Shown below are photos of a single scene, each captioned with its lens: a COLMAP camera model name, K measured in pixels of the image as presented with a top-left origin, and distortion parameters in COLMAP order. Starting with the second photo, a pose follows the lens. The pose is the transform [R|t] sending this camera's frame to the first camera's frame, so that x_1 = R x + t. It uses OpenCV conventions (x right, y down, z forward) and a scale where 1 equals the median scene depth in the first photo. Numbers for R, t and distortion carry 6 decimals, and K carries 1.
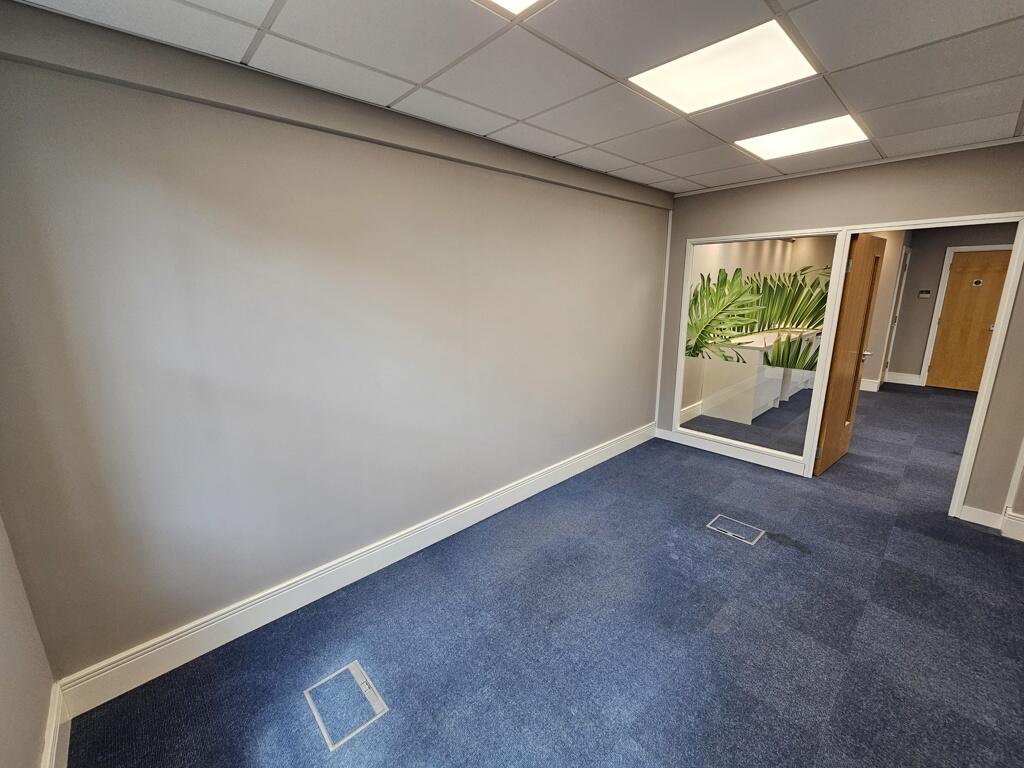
lens RADIAL K [[420.2, 0, 513.3], [0, 420.2, 386.9], [0, 0, 1]] dist [-0.005380, 0.000132]
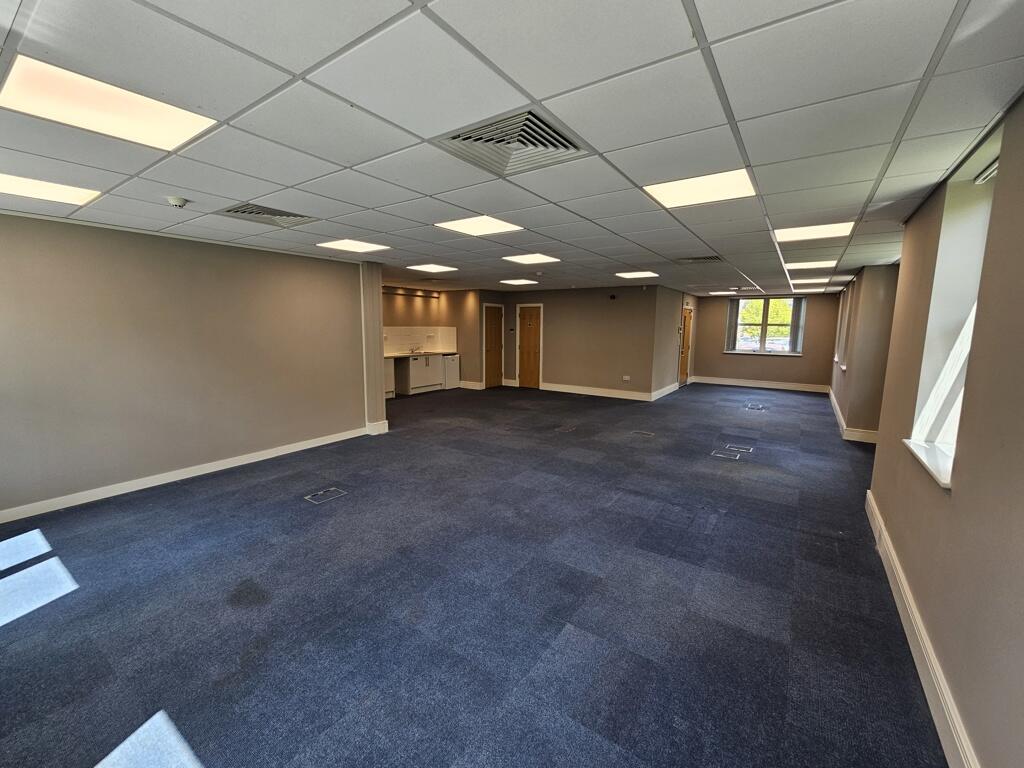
lens RADIAL K [[420.2, 0, 513.8], [0, 420.2, 383.6], [0, 0, 1]] dist [-0.005380, 0.000132]
pose [[0.977692, -0.016515, 0.209394, 0.649520], [0.036714, 0.994994, -0.092950, 0.142807], [-0.206810, 0.098564, 0.973404, -0.616958]]
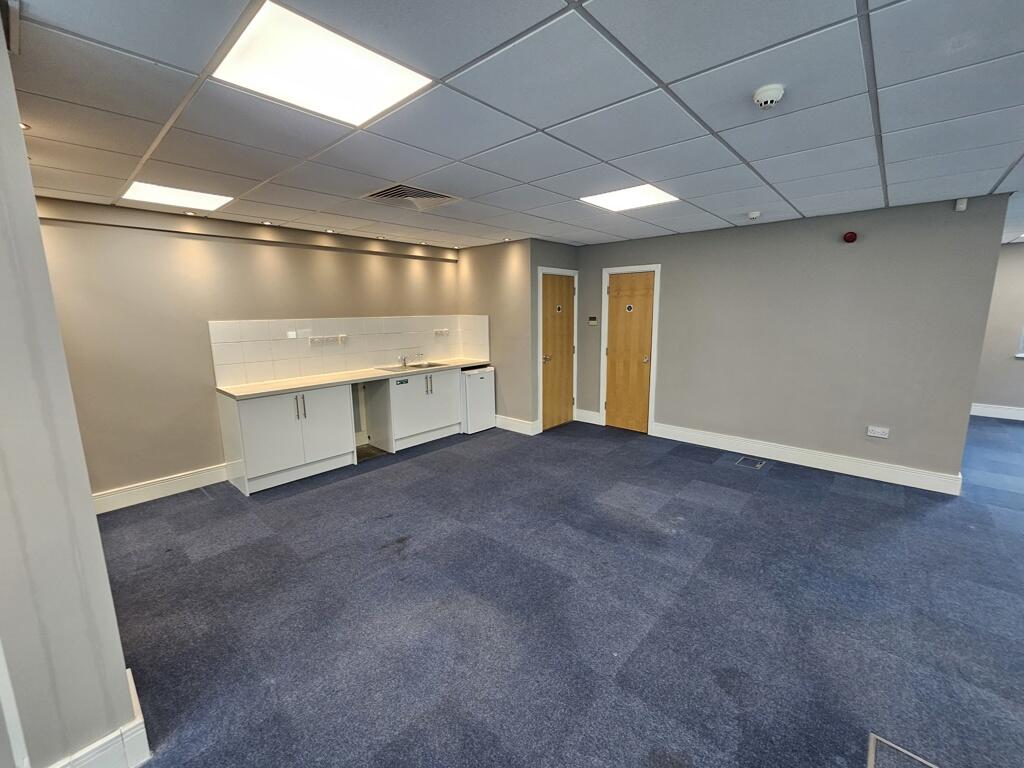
lens RADIAL K [[420.2, 0, 514.9], [0, 420.2, 383.4], [0, 0, 1]] dist [-0.005380, 0.000132]
pose [[0.996743, -0.021711, 0.077671, 0.762453], [0.026341, 0.997905, -0.059086, -0.044194], [-0.076226, 0.060940, 0.995227, 0.144675]]
